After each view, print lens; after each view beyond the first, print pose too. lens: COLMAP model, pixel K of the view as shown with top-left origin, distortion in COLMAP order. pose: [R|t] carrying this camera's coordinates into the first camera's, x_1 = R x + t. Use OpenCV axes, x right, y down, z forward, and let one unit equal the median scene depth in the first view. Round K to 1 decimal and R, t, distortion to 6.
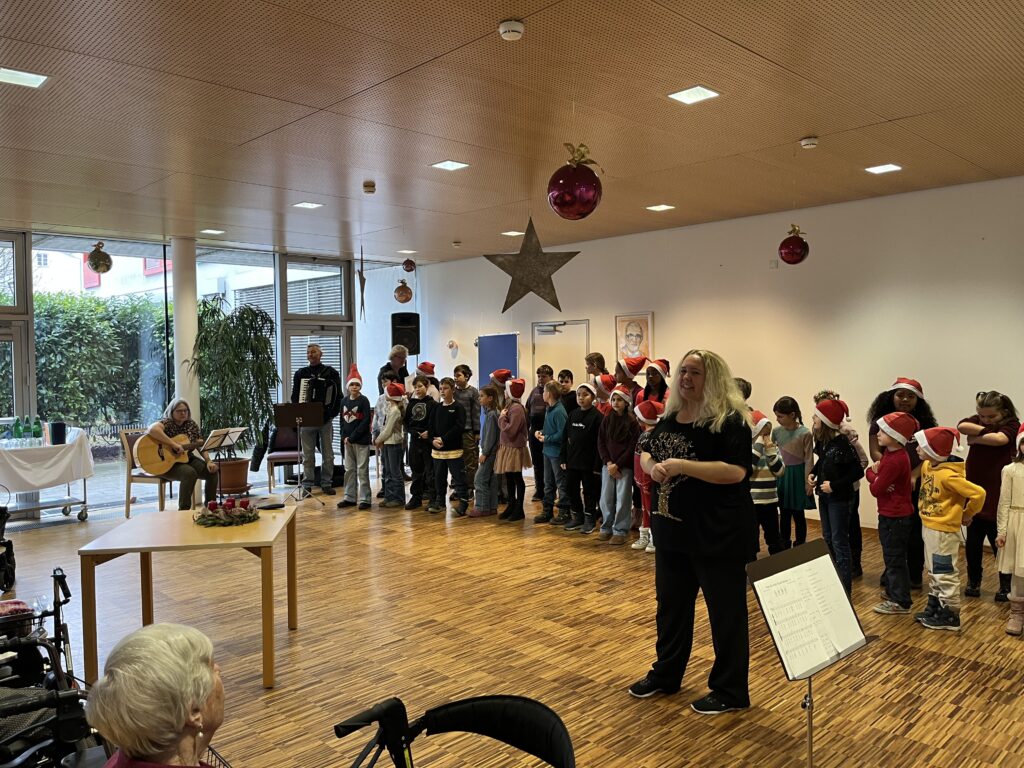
lens RADIAL K [[776.7, 0, 512.0], [0, 776.7, 384.0], [0, 0, 1]] dist [0.020055, -0.004016]
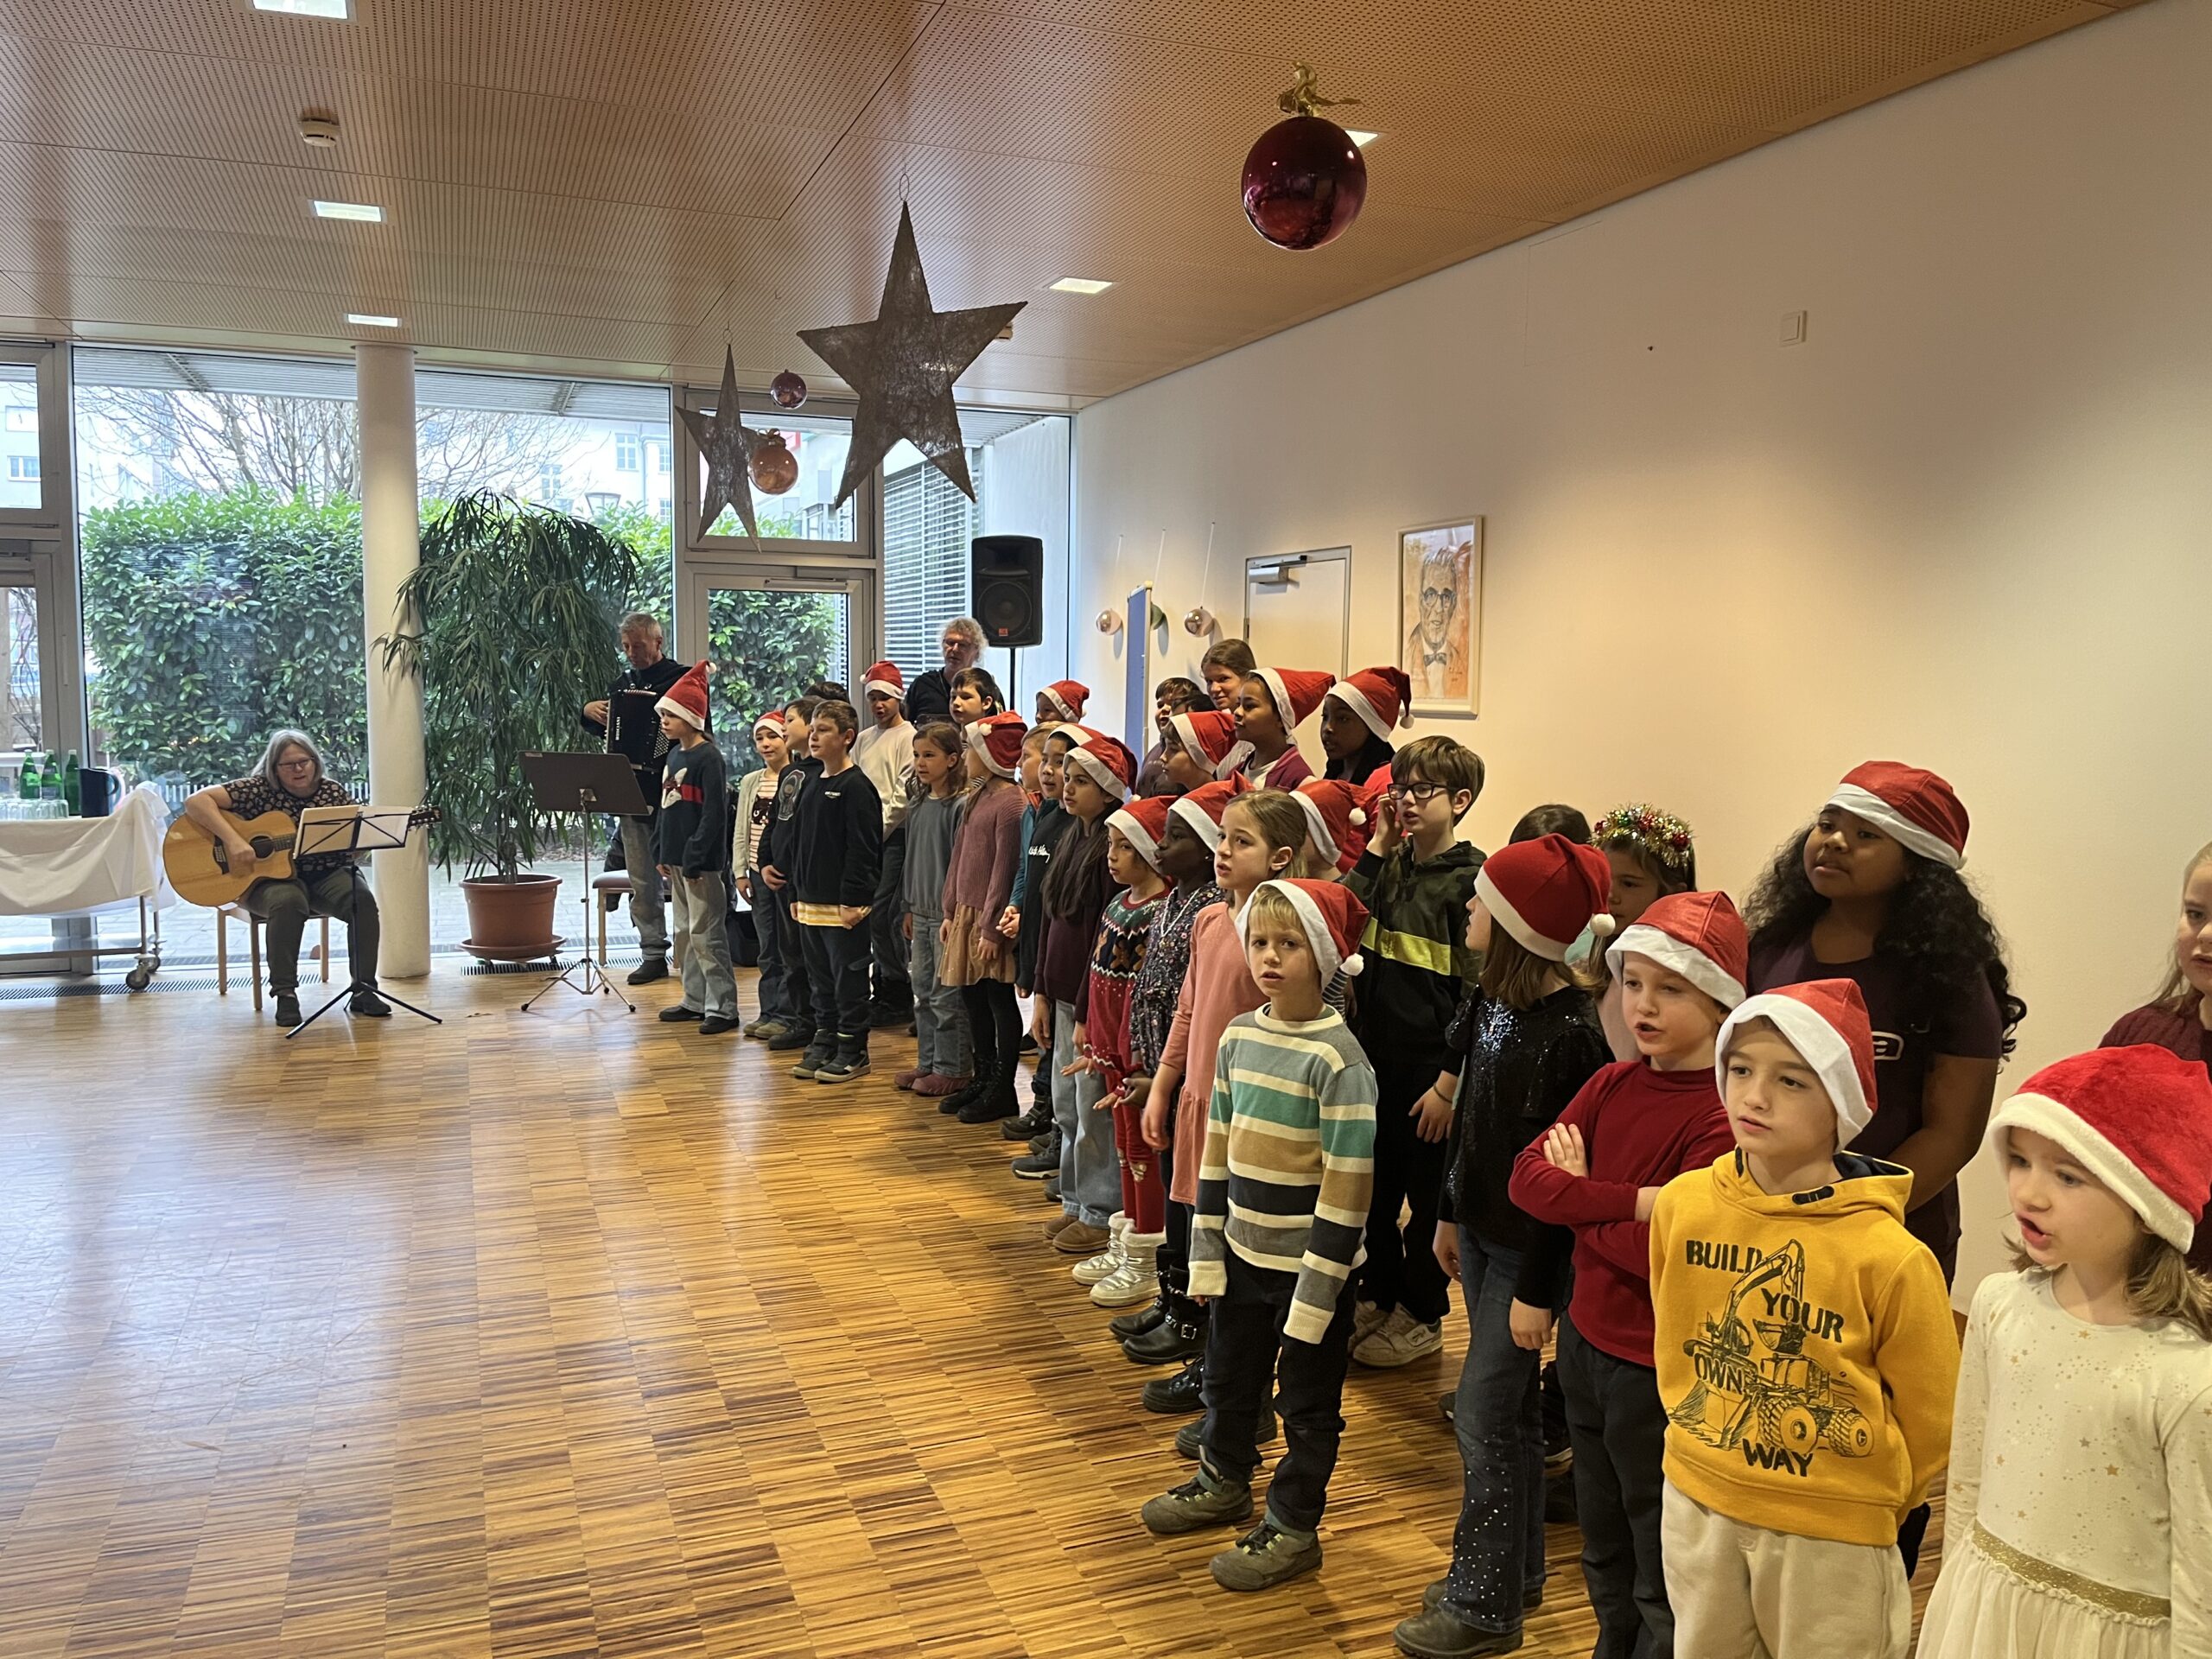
lens RADIAL K [[1677.7, 0, 1106.0], [0, 1677.7, 829.5], [0, 0, 1]] dist [0.020055, -0.004016]
pose [[0.919567, 0.066177, -0.387320, 0.307833], [-0.042517, 0.996686, 0.069349, -0.007379], [0.390625, -0.047304, 0.919334, 0.306442]]
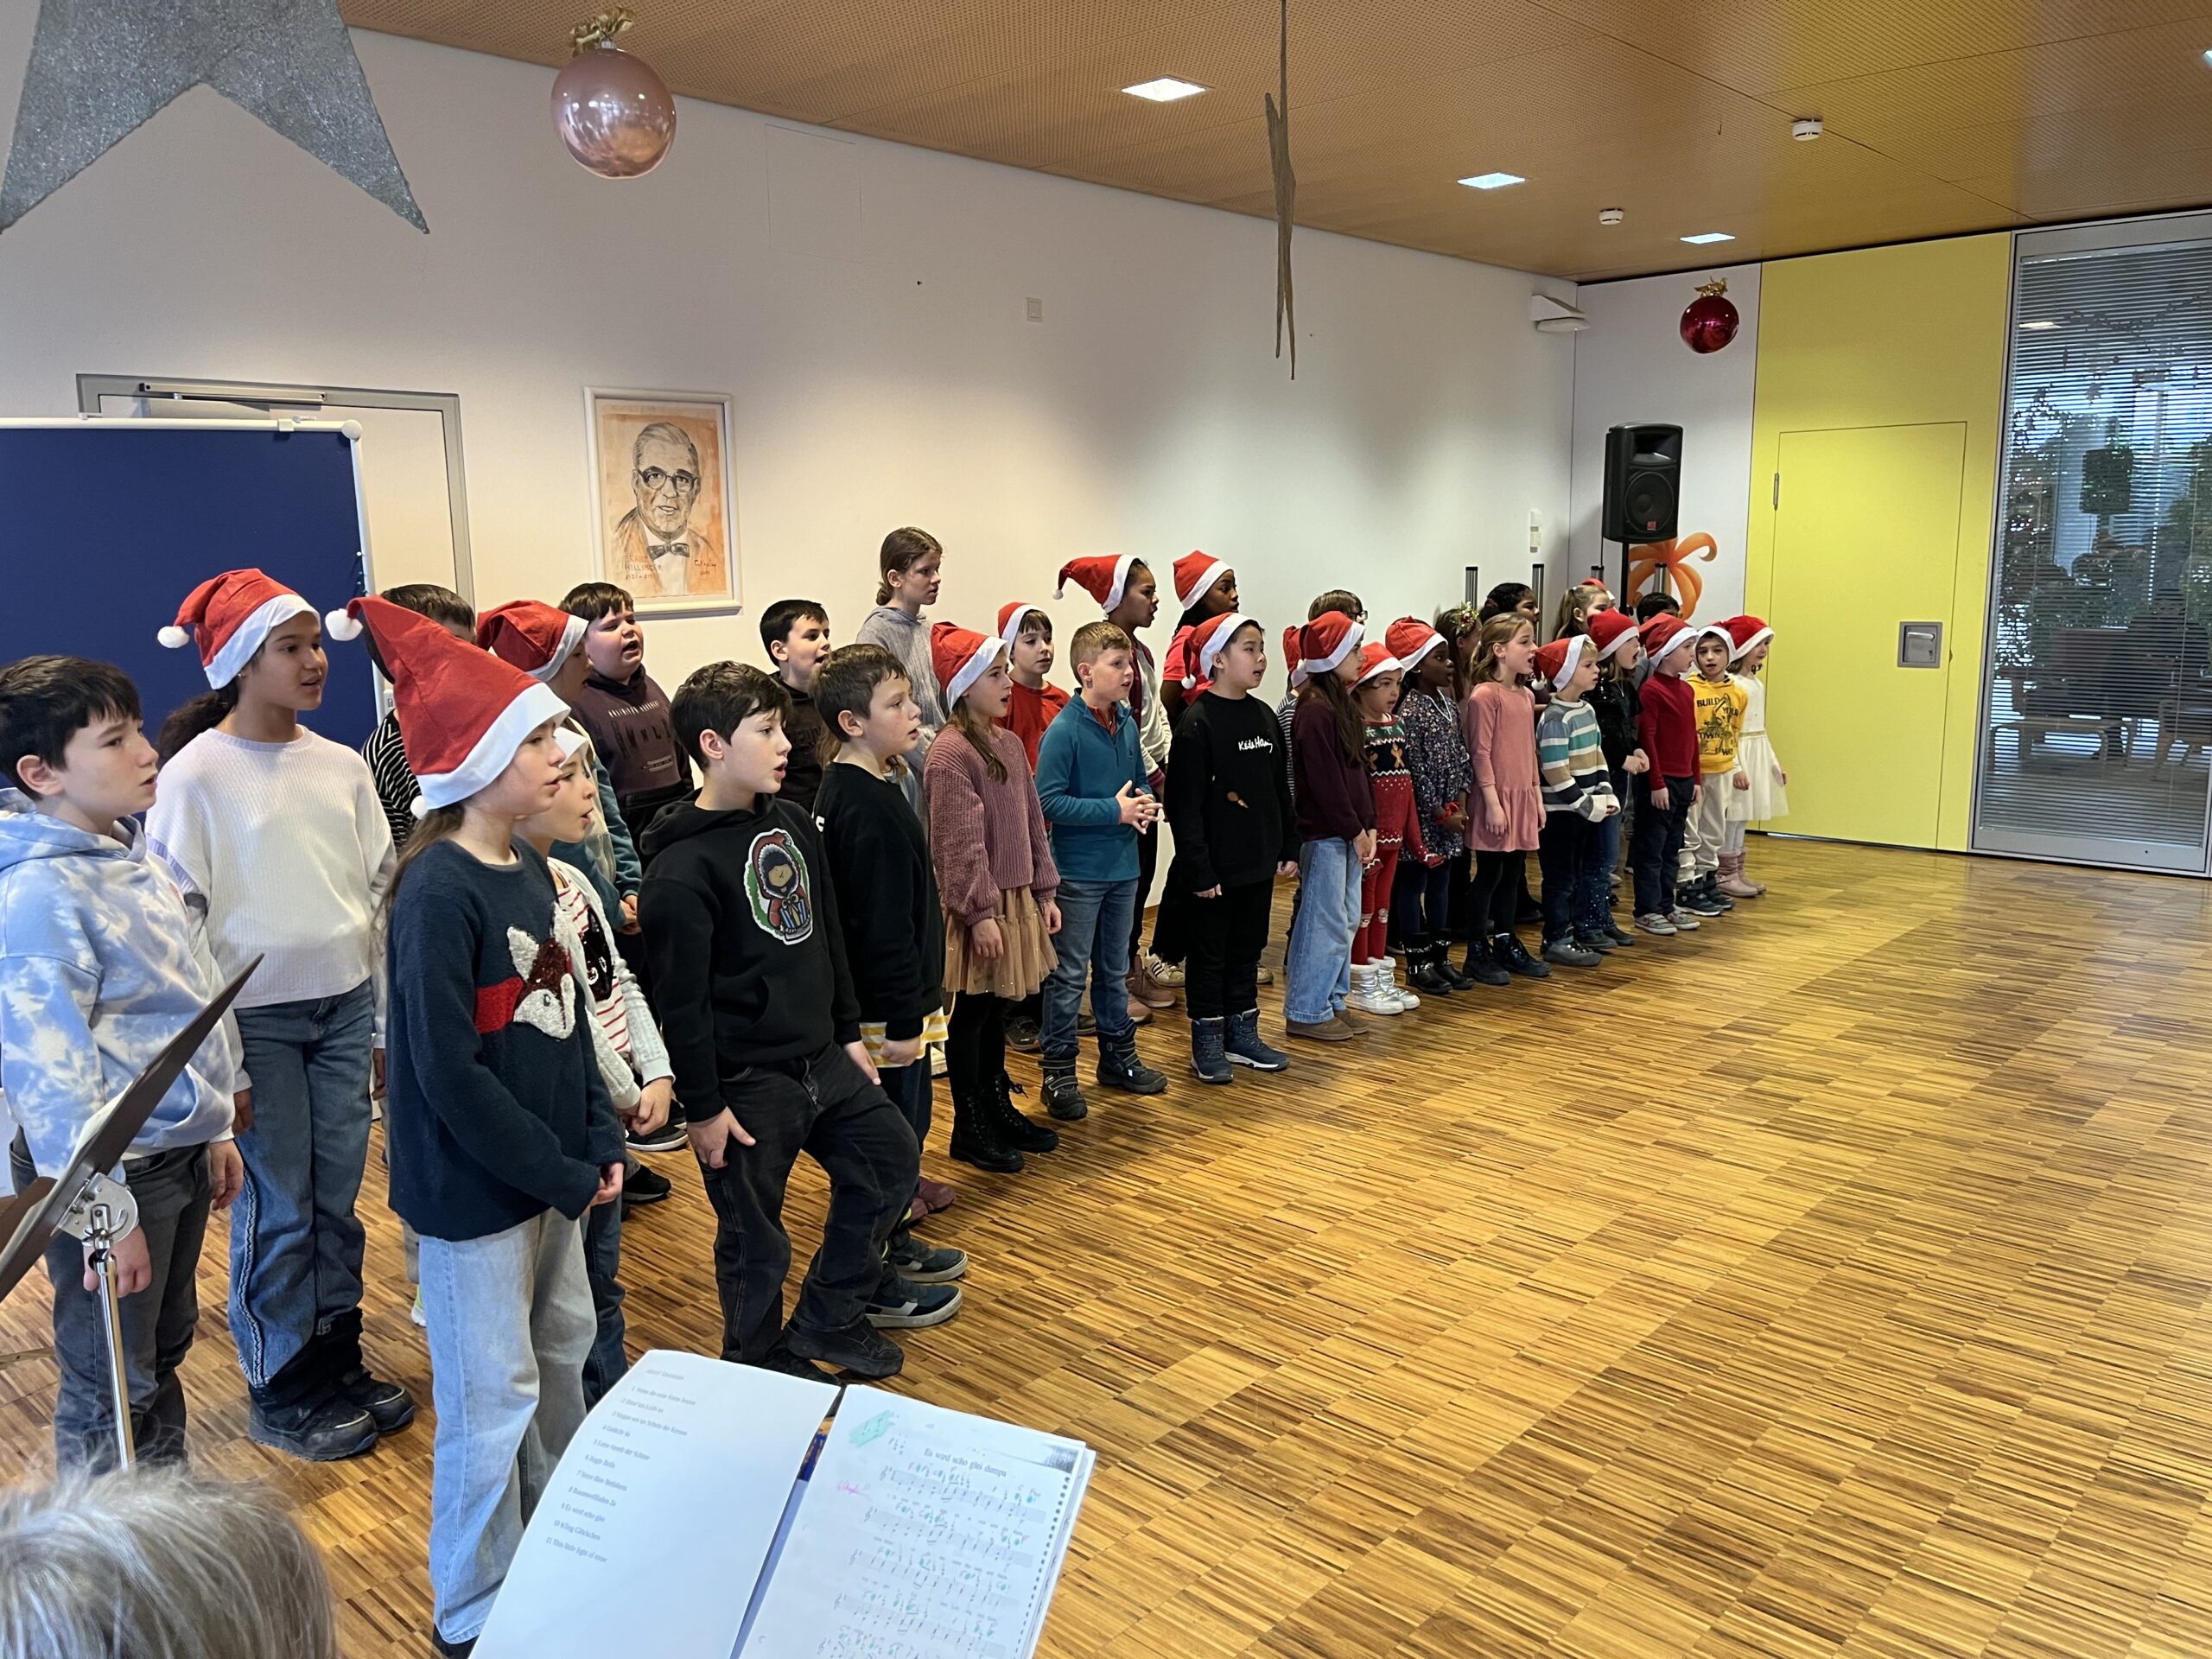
lens RADIAL K [[1677.7, 0, 1106.0], [0, 1677.7, 829.5], [0, 0, 1]] dist [0.020055, -0.004016]
pose [[-0.048395, -0.151215, 0.987316, -0.469816], [0.057765, 0.986396, 0.153905, -0.020307], [-0.997157, 0.064481, -0.039002, 0.880190]]
